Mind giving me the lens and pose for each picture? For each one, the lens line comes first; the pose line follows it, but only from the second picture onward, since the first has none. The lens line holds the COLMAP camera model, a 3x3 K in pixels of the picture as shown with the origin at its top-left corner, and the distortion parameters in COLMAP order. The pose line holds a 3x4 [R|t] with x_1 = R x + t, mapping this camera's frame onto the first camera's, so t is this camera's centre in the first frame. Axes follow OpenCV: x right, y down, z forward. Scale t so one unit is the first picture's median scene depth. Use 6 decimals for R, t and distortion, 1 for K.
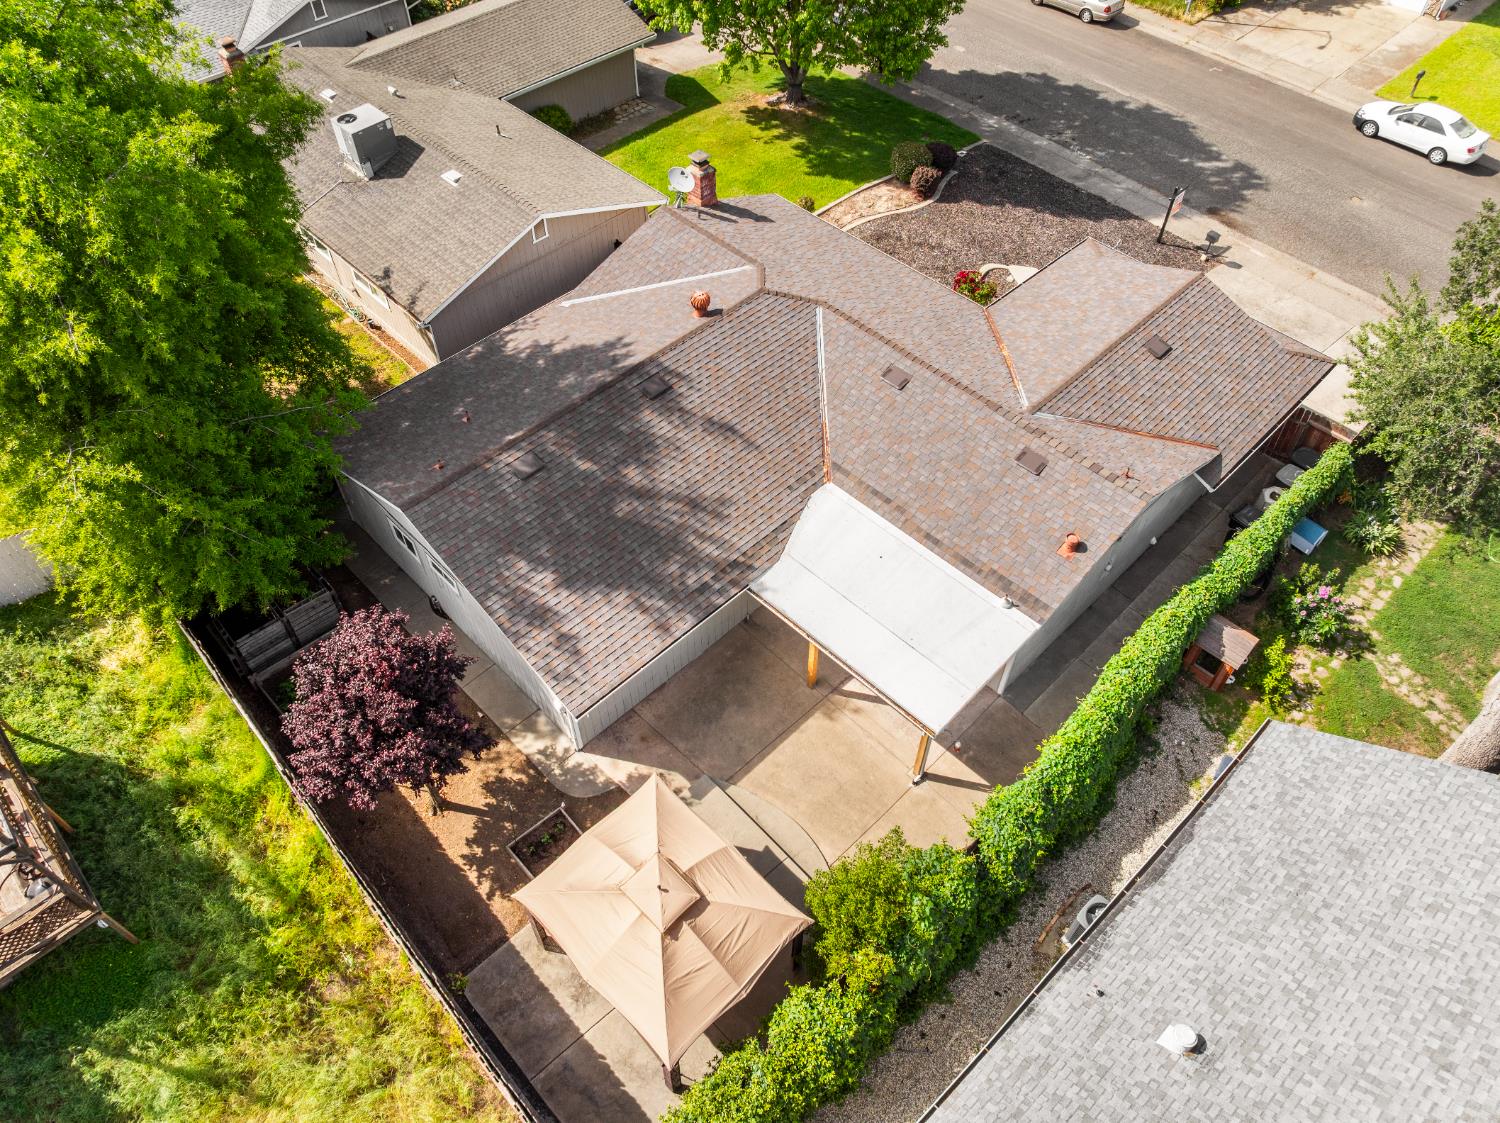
lens RADIAL K [[1035.2, 0, 750.0], [0, 1035.2, 561.5], [0, 0, 1]] dist [-0.027600, -0.002715]
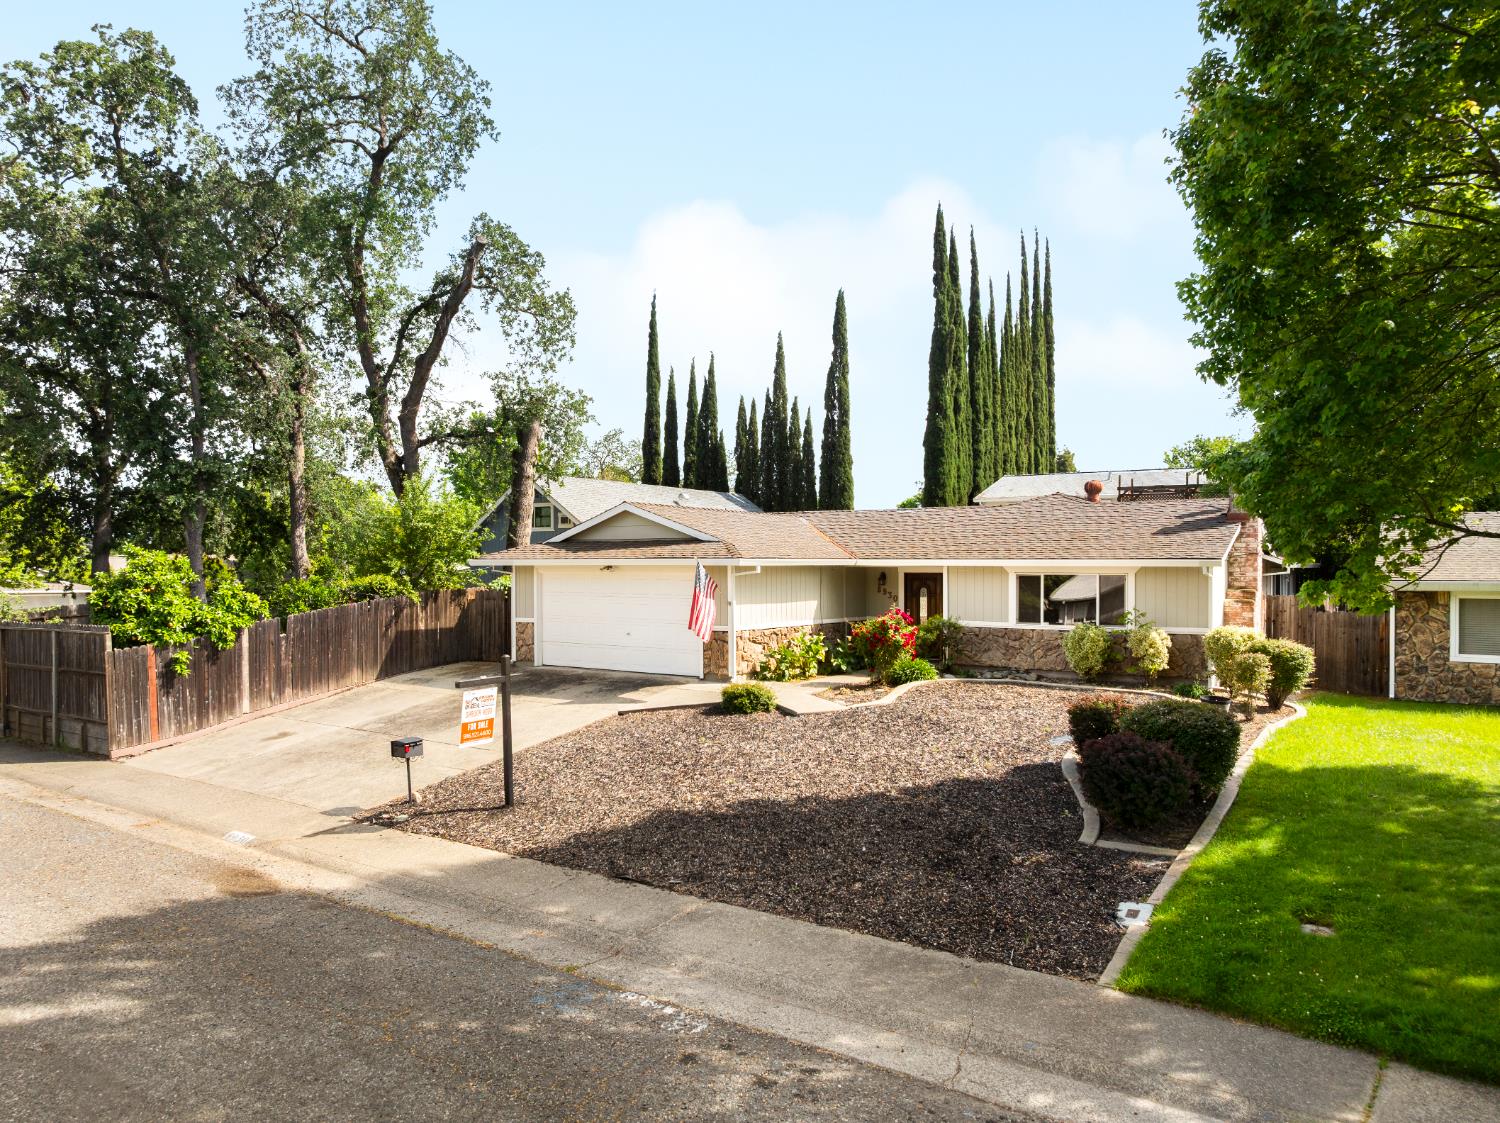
lens RADIAL K [[1051.9, 0, 732.7], [0, 1051.9, 597.4], [0, 0, 1]] dist [-0.024847, -0.000760]
pose [[-0.975636, 0.009539, -0.219186, 0.609174], [-0.170891, 0.593484, 0.786494, -1.060108], [0.137586, 0.804789, -0.577395, 1.802178]]
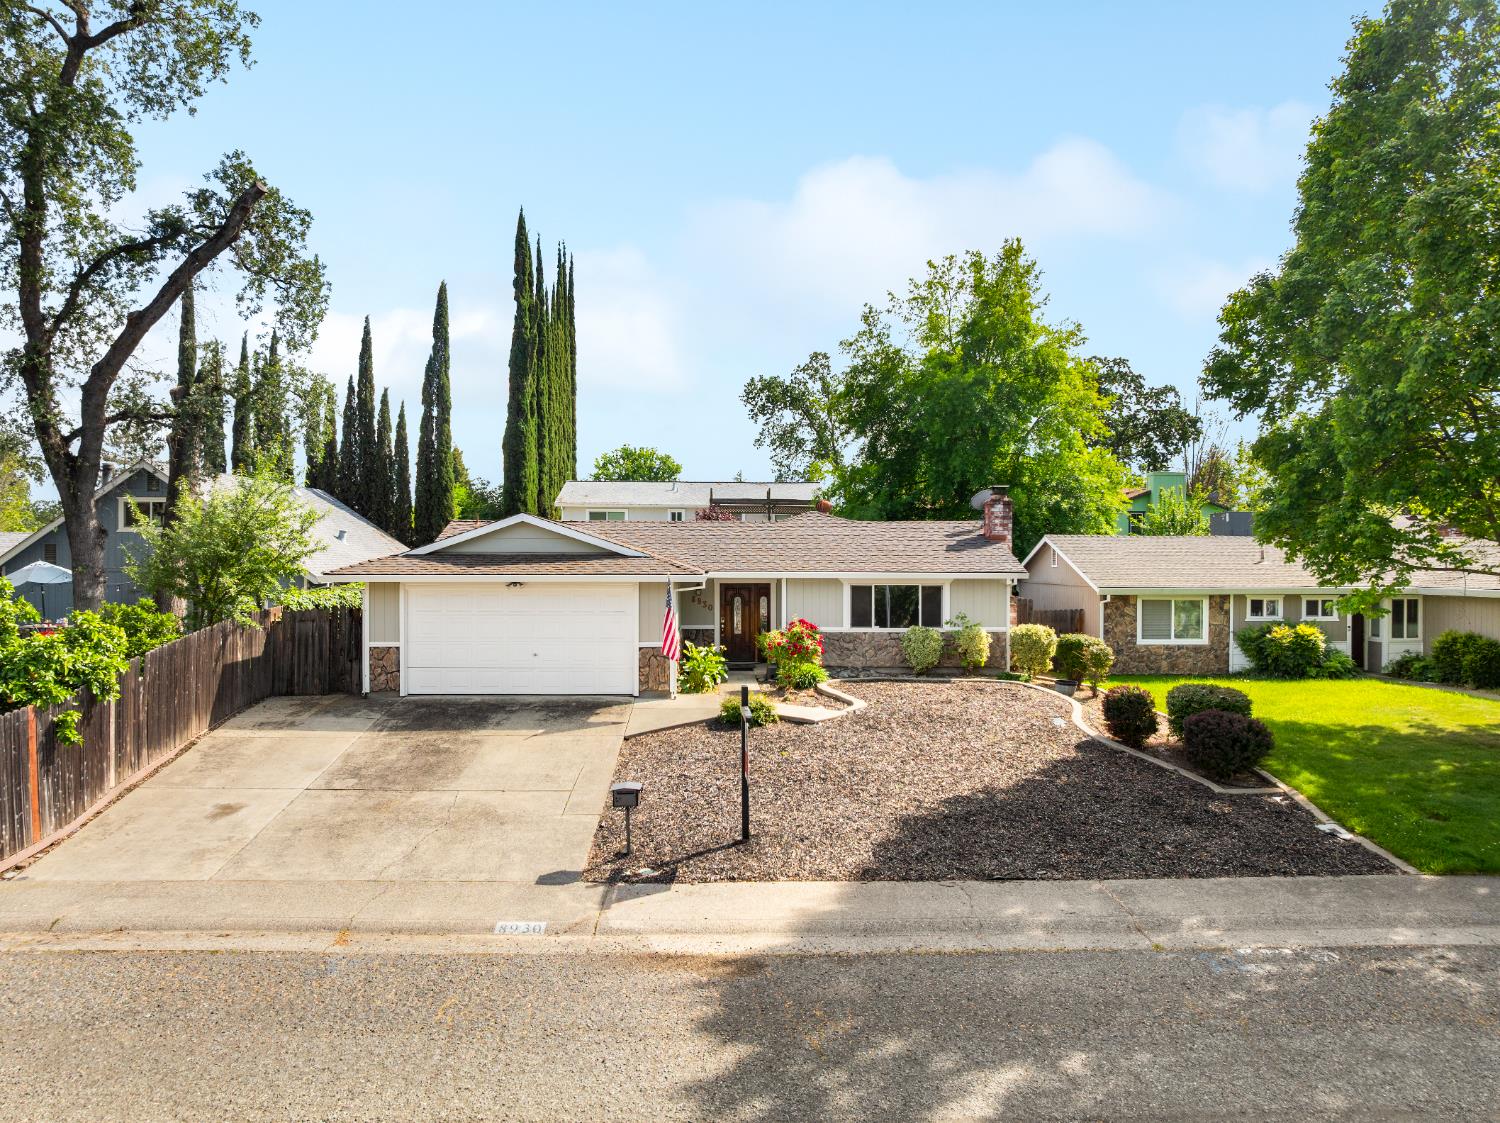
lens RADIAL K [[1057.2, 0, 762.3], [0, 1057.2, 587.9], [0, 0, 1]] dist [-0.062063, 0.042240]
pose [[-0.662671, 0.021723, -0.748595, 1.050939], [-0.588663, 0.602826, 0.538588, -0.891676], [0.462972, 0.797577, -0.386688, 1.645193]]
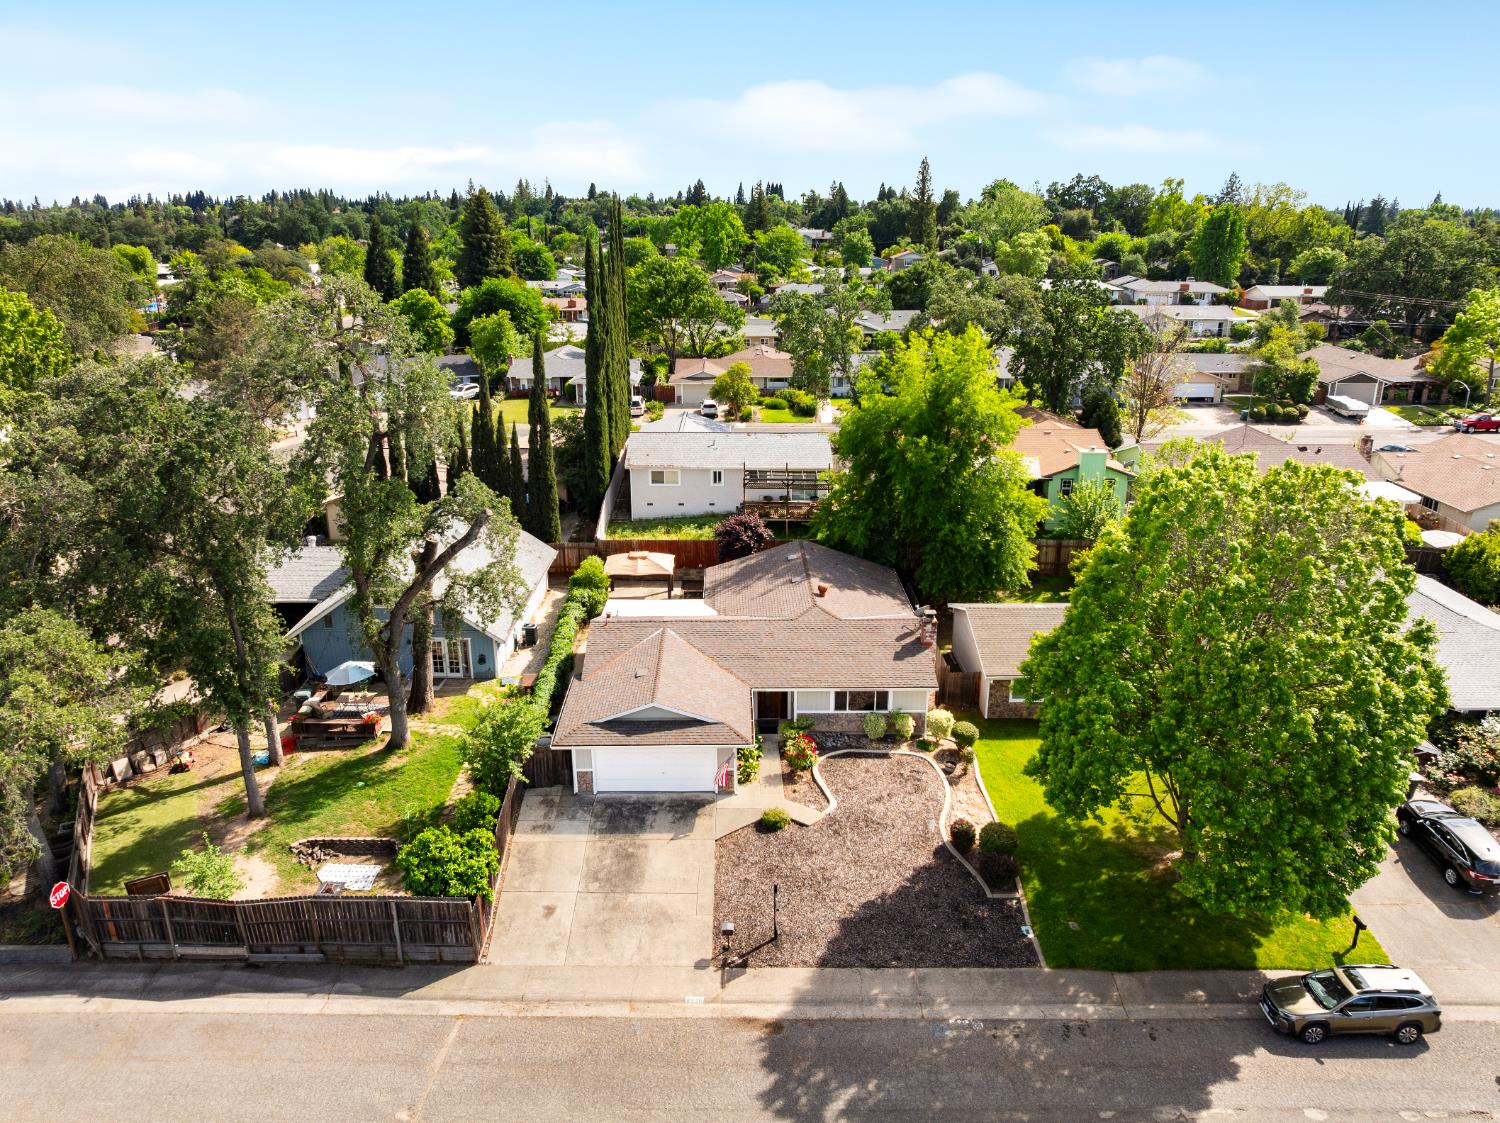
lens RADIAL K [[1039.5, 0, 750.0], [0, 1039.5, 561.5], [0, 0, 1]] dist [-0.029033, -0.004025]
pose [[-0.686653, 0.229412, -0.689839, 1.511162], [-0.564096, 0.430443, 0.704638, -1.703379], [0.458589, 0.872977, -0.166154, 1.284650]]
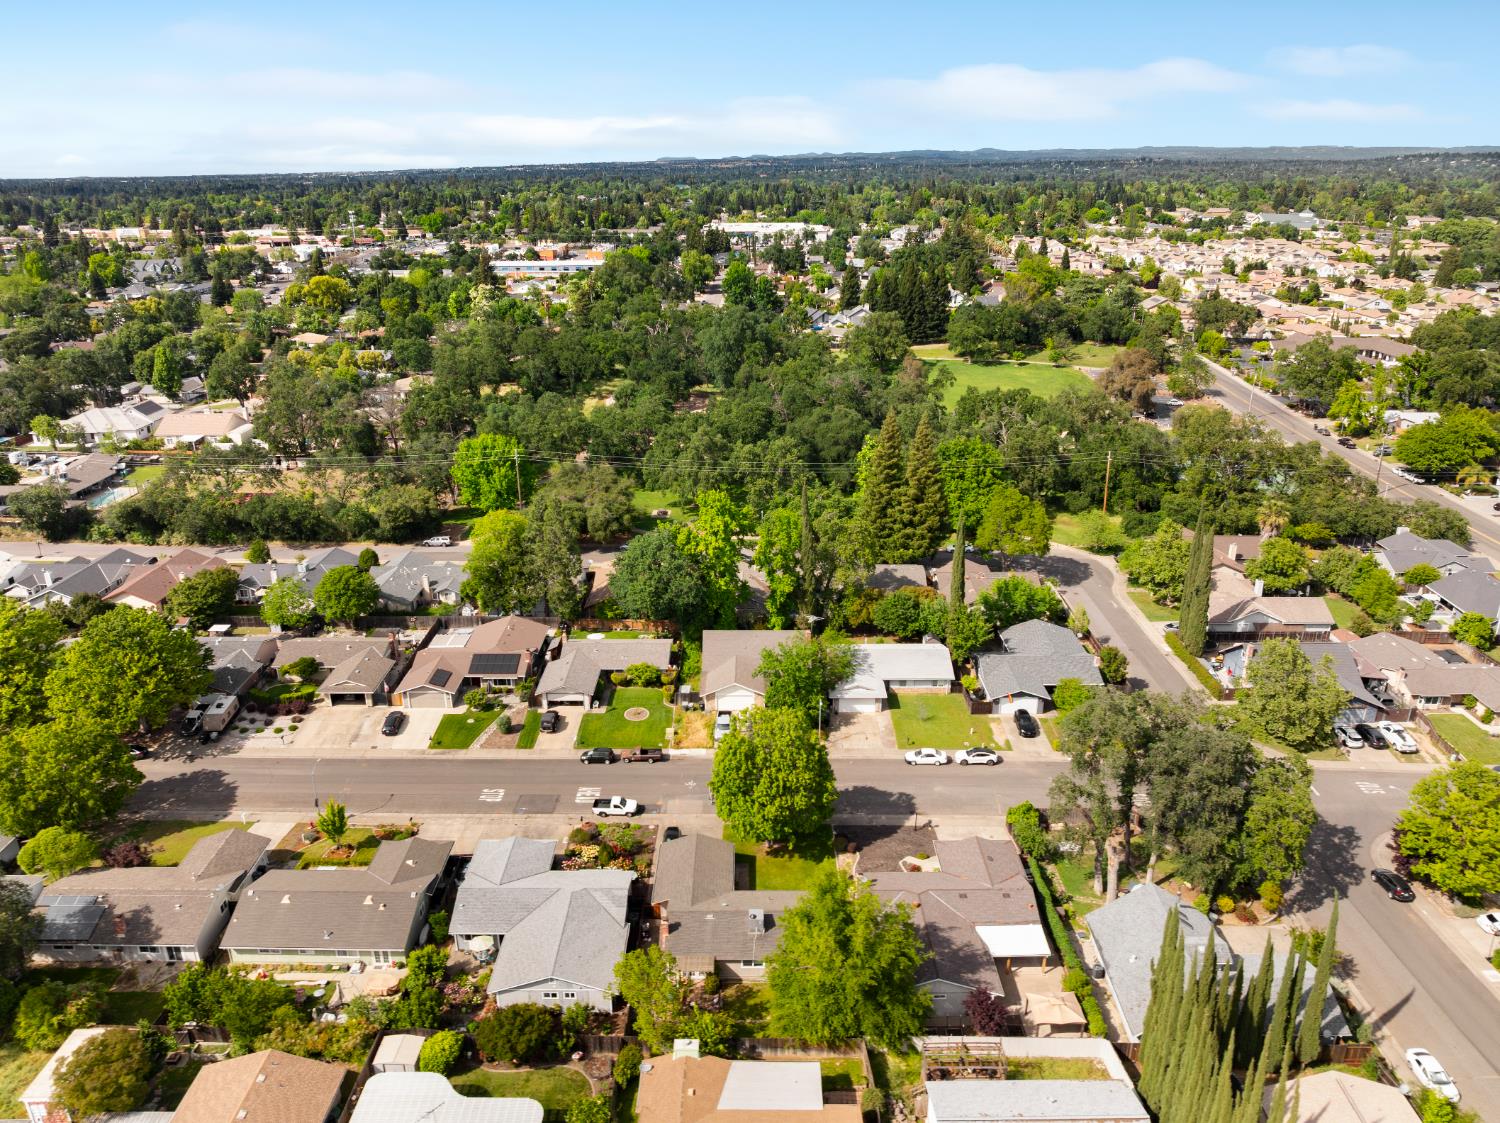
lens RADIAL K [[1039.5, 0, 750.0], [0, 1039.5, 561.5], [0, 0, 1]] dist [-0.029033, -0.004025]
pose [[0.709097, -0.257322, 0.656480, -2.623624], [0.553496, 0.779931, -0.292148, -0.462227], [-0.436833, 0.570520, 0.695473, -2.045098]]
